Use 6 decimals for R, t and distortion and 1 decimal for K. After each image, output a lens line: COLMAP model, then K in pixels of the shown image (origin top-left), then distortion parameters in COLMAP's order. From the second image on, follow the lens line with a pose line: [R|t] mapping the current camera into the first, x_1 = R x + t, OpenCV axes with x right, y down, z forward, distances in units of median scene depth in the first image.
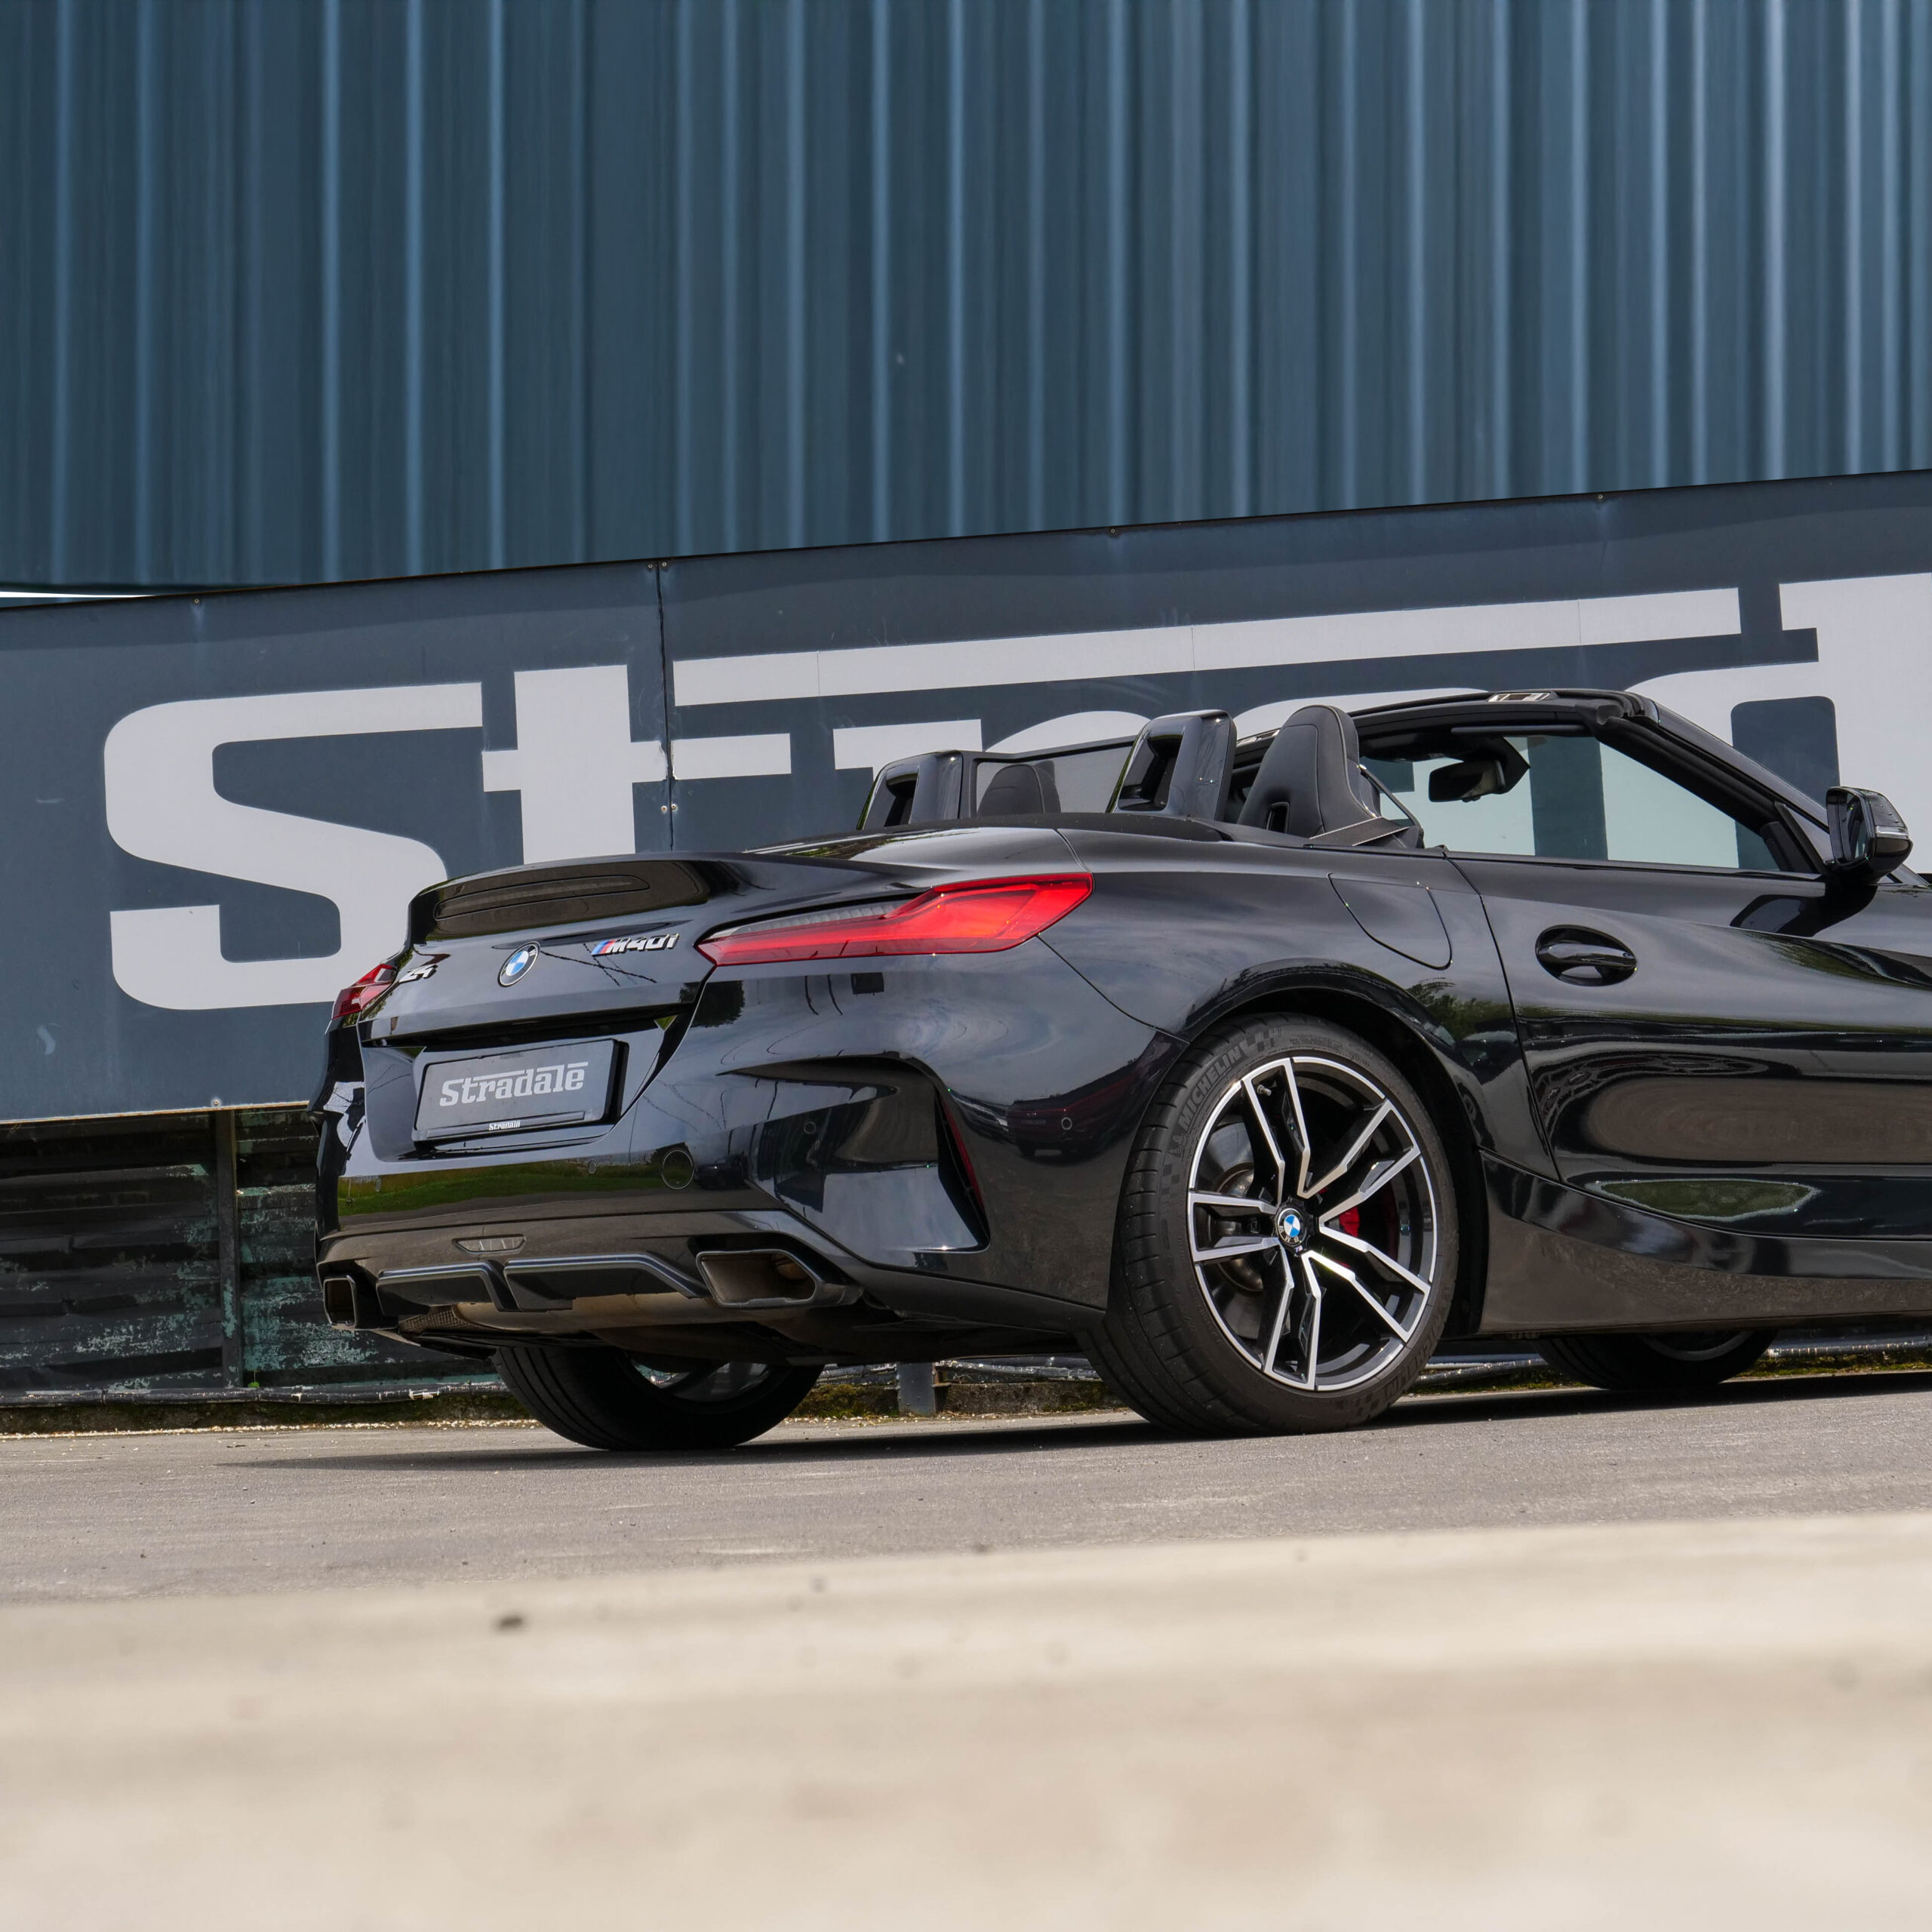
lens RADIAL K [[6461.6, 0, 925.5], [0, 6461.6, 900.6], [0, 0, 1]] dist [0.021420, 0.000000]
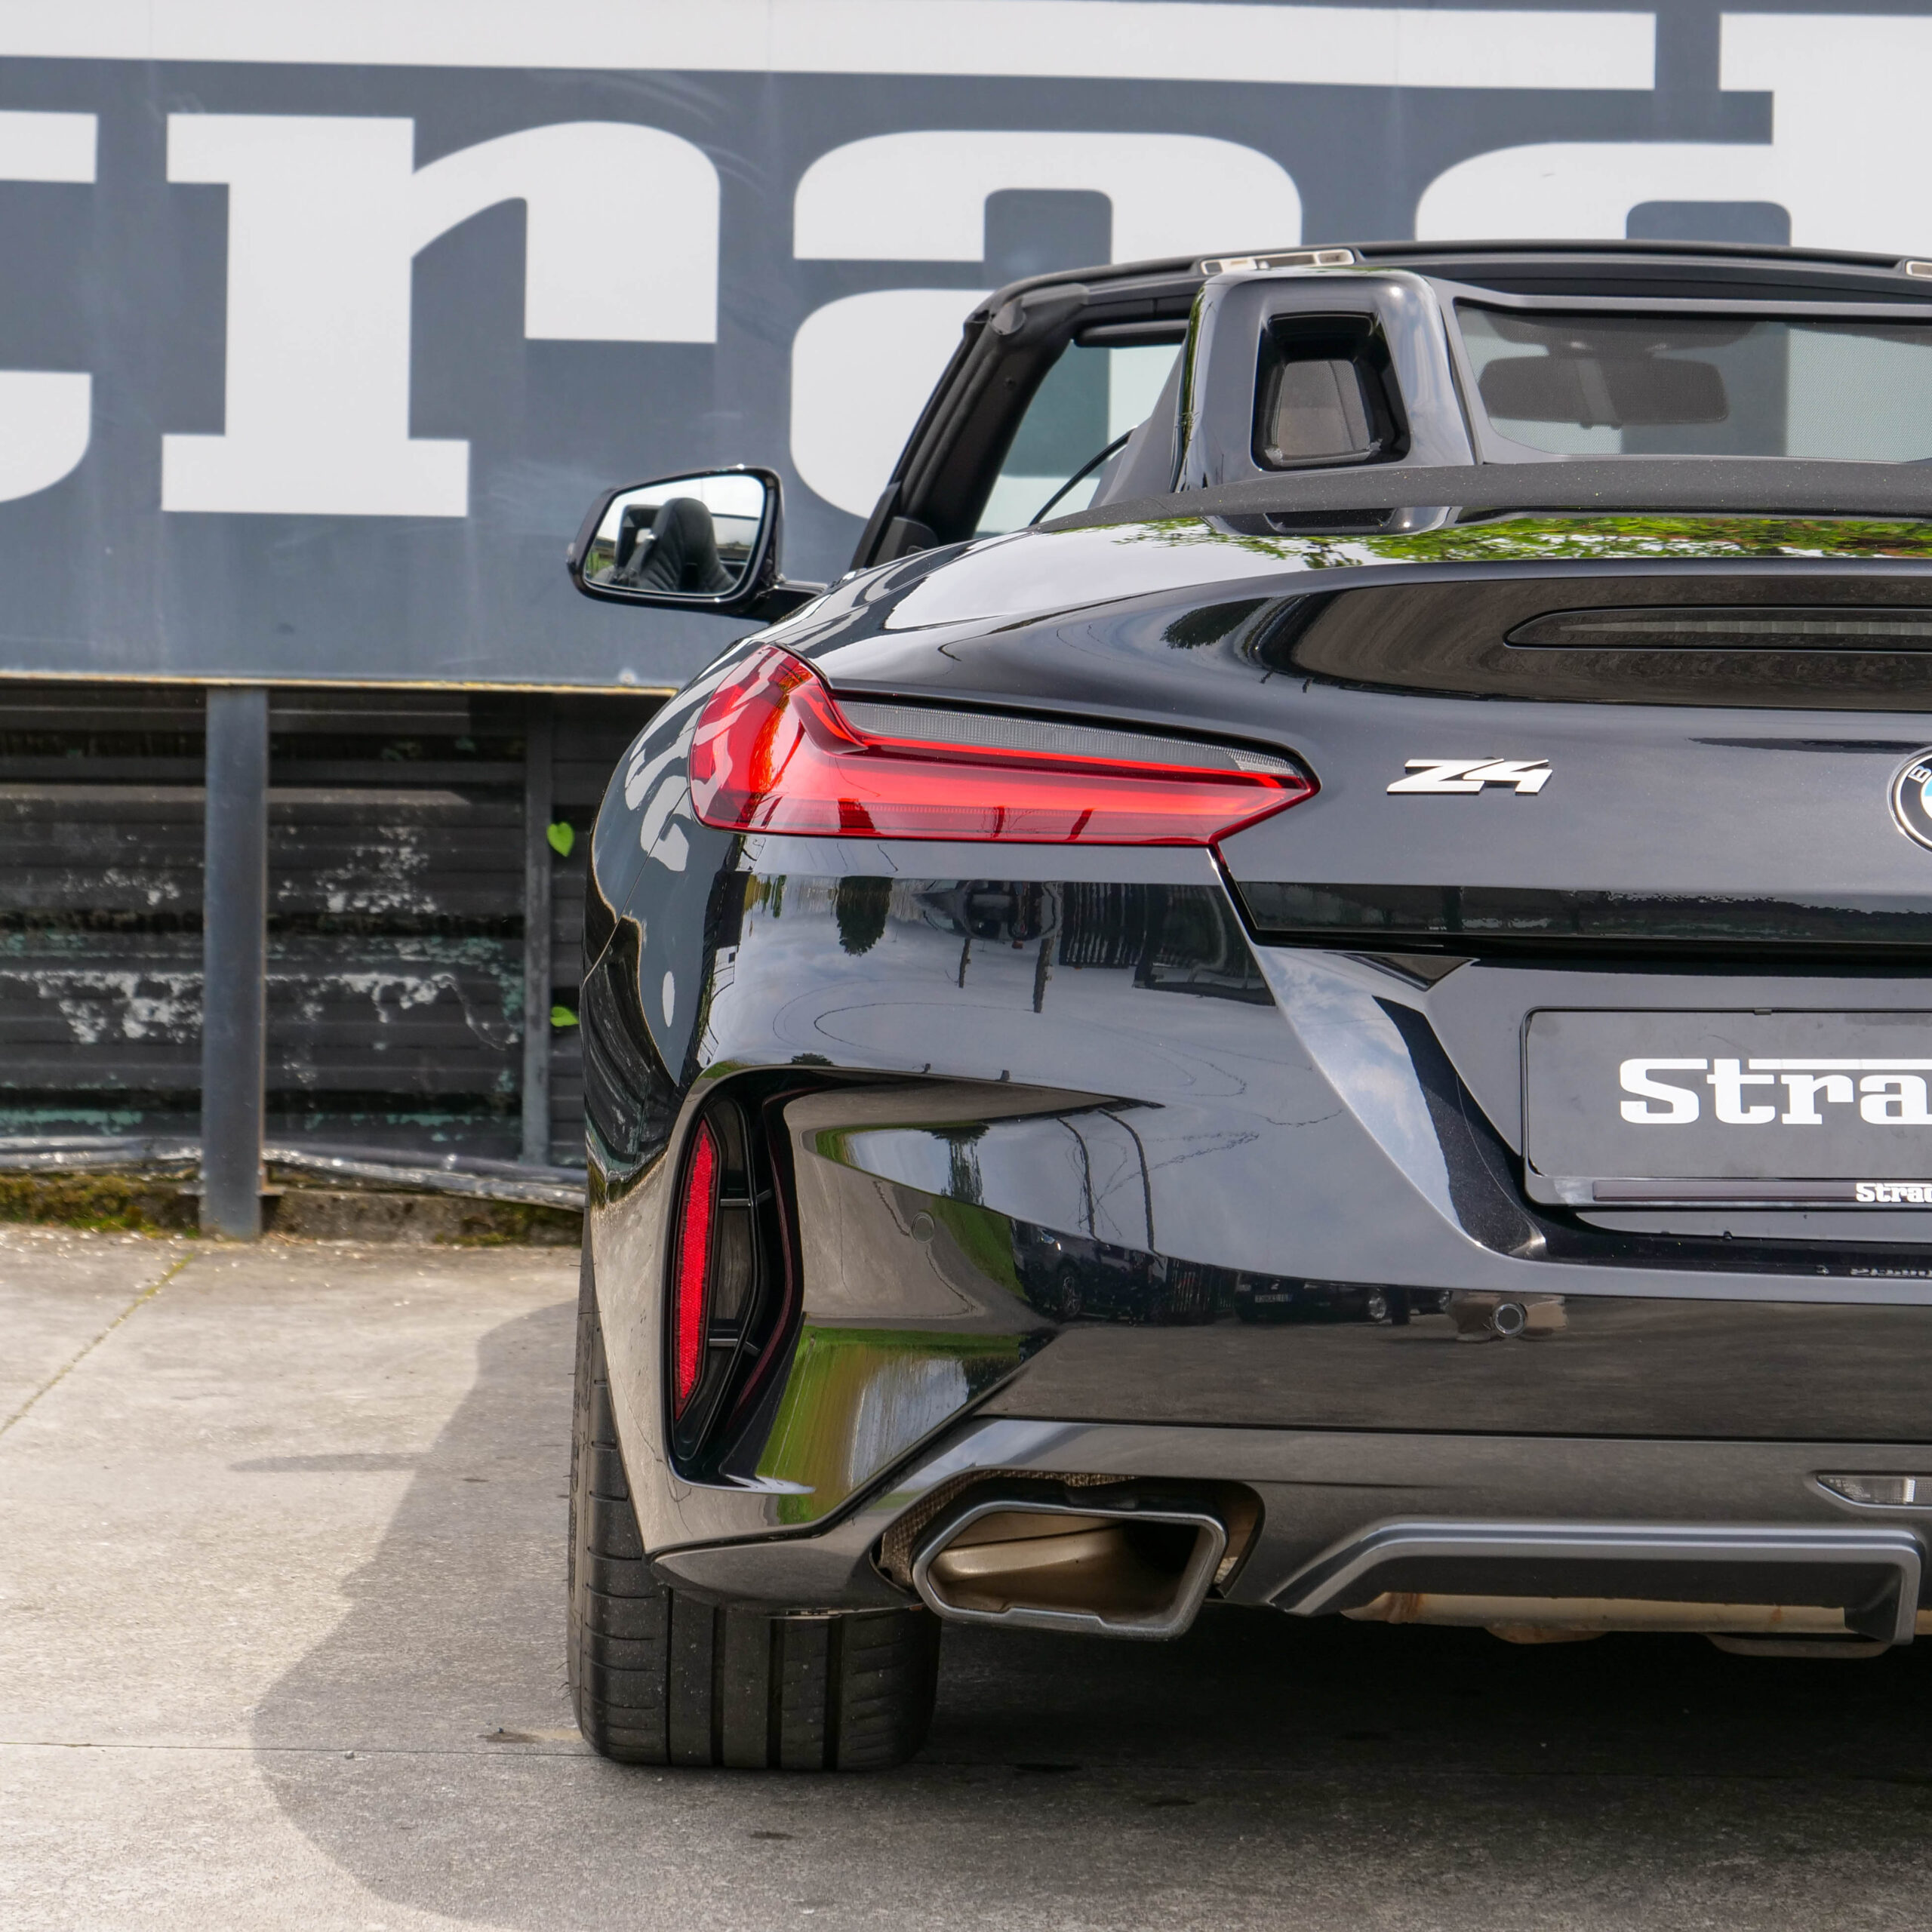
lens RADIAL K [[6461.6, 0, 896.6], [0, 6461.6, 882.3], [0, 0, 1]] dist [0.021420, 0.000000]
pose [[0.987486, 0.066876, 0.142827, -0.028915], [-0.083084, 0.990374, 0.110706, -0.028136], [-0.134049, -0.121187, 0.983537, 0.384315]]
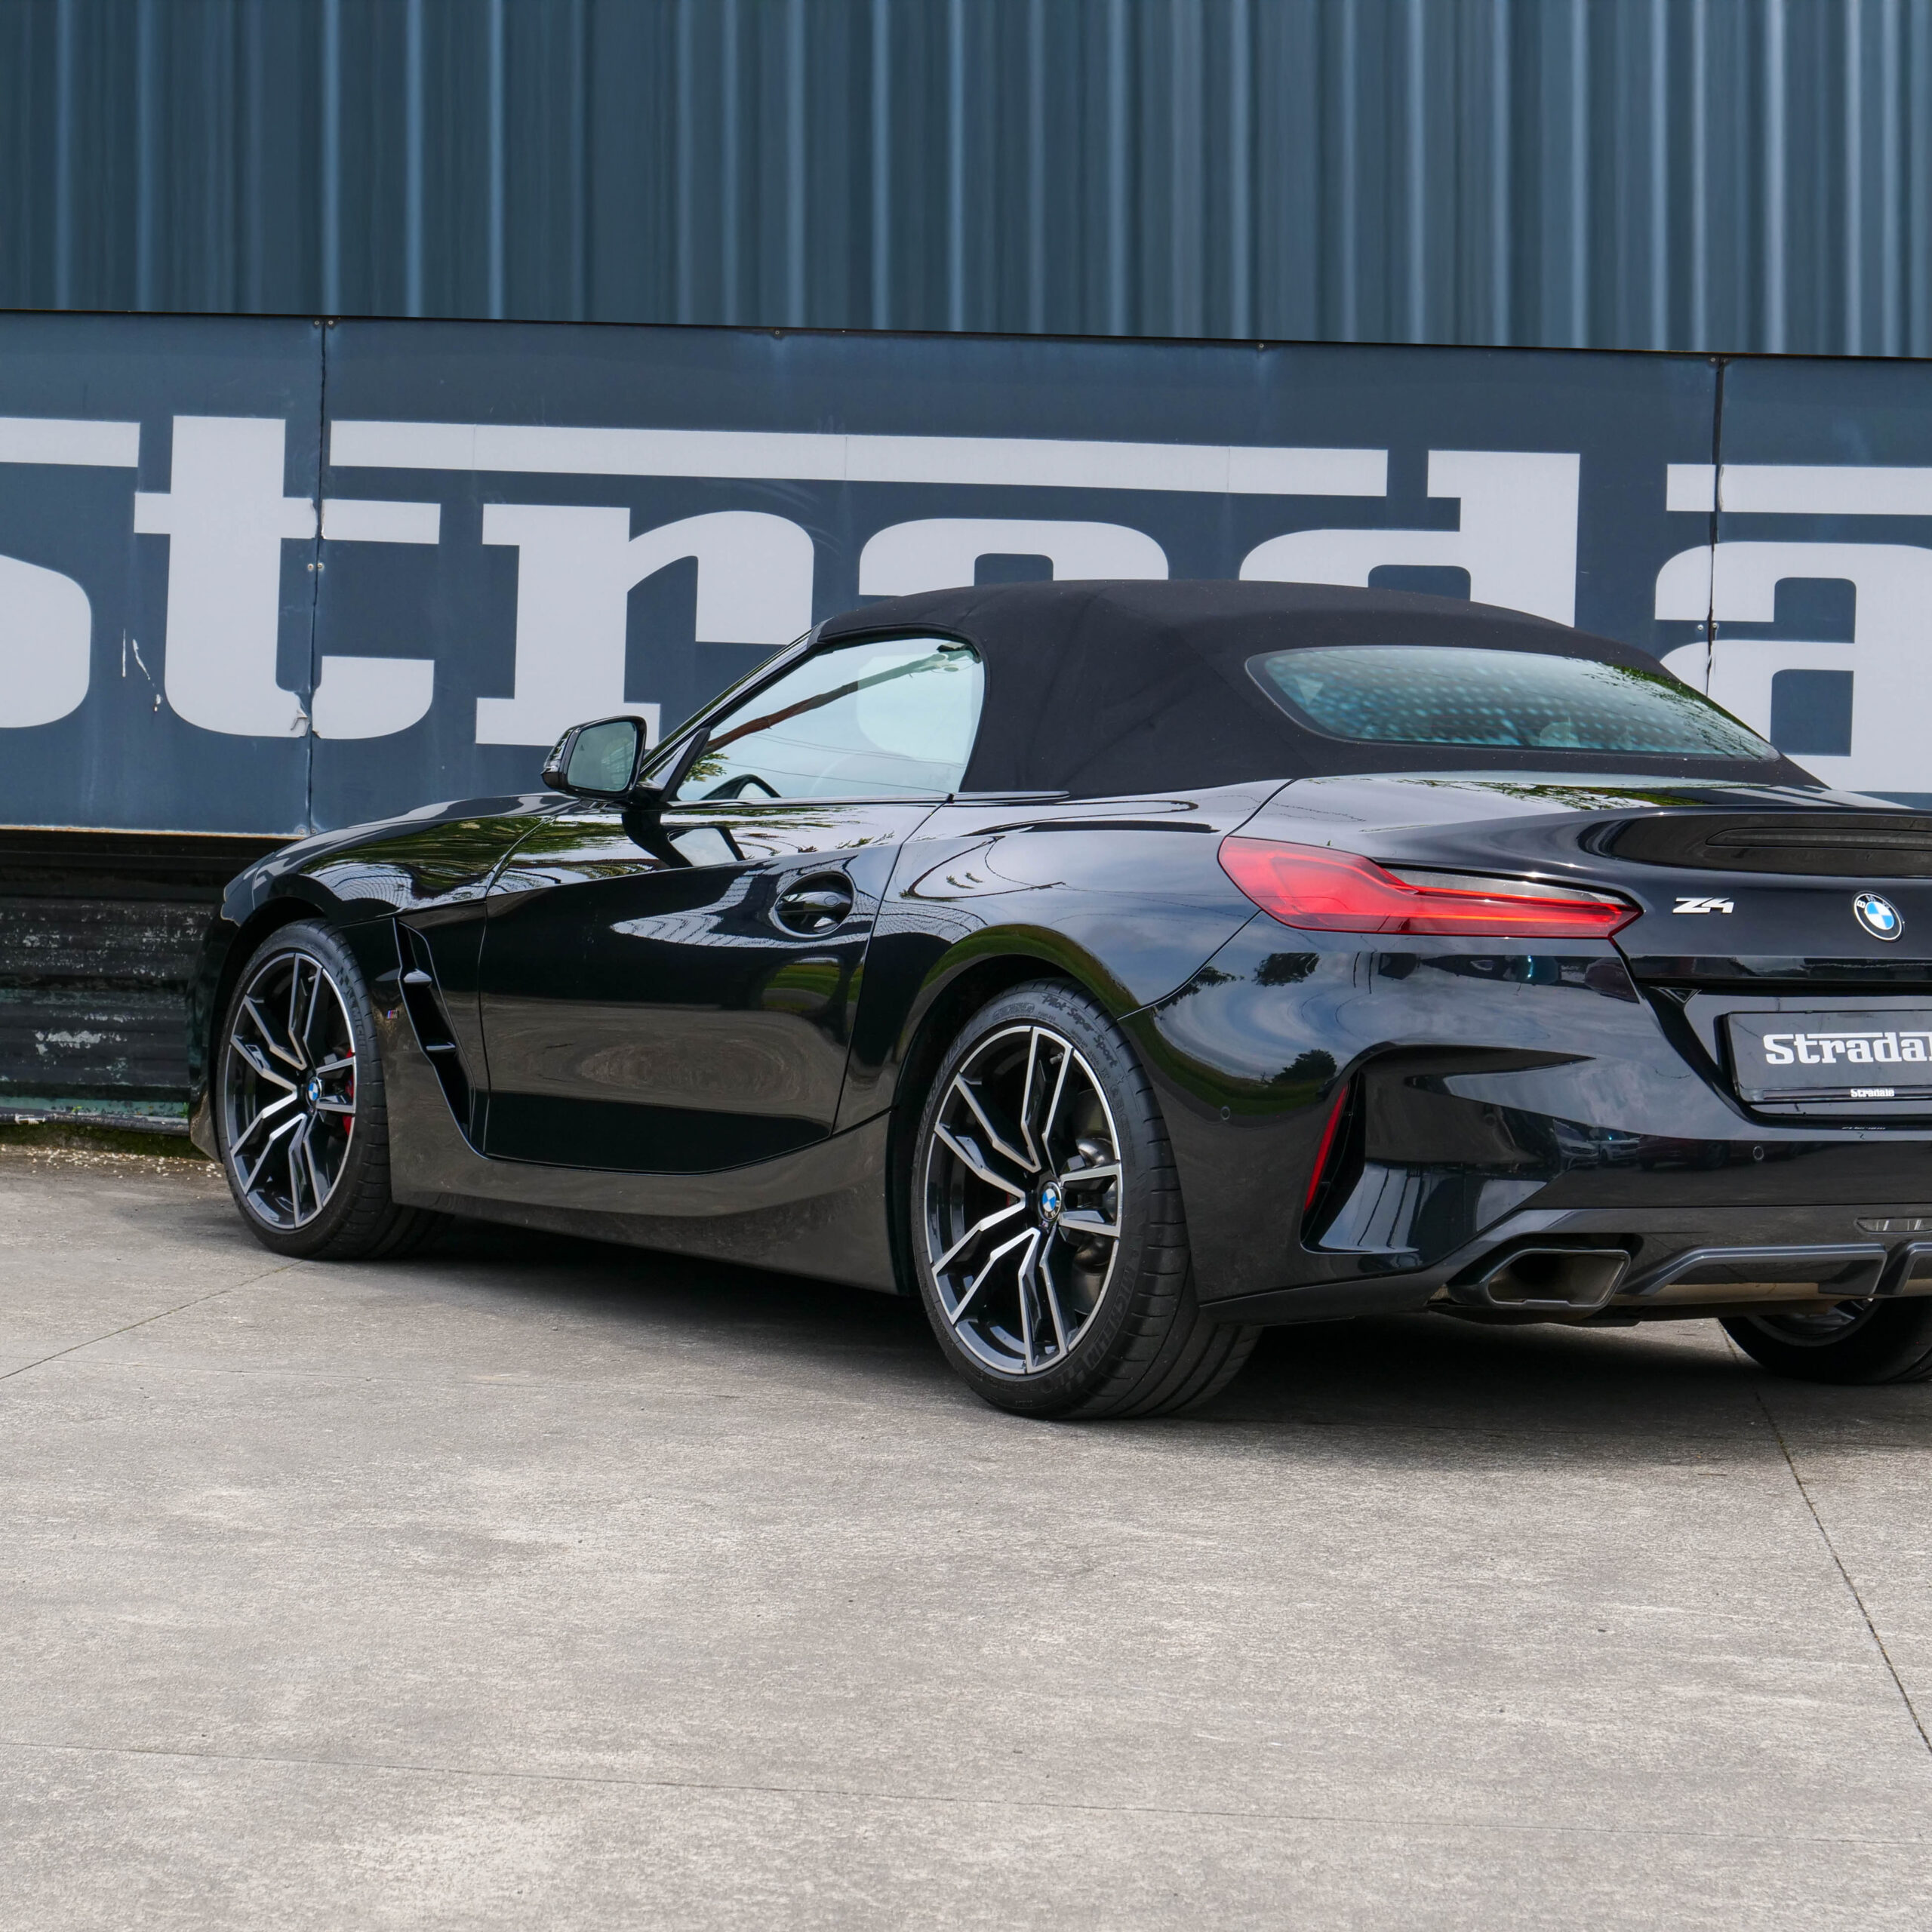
lens RADIAL K [[5409.7, 0, 907.6], [0, 5409.7, 911.3], [0, 0, 1]] dist [0.026370, 0.000000]
pose [[0.995700, 0.087662, 0.029962, 0.031870], [-0.090084, 0.991641, 0.092370, -0.047641], [-0.021614, -0.094672, 0.995274, 0.154607]]
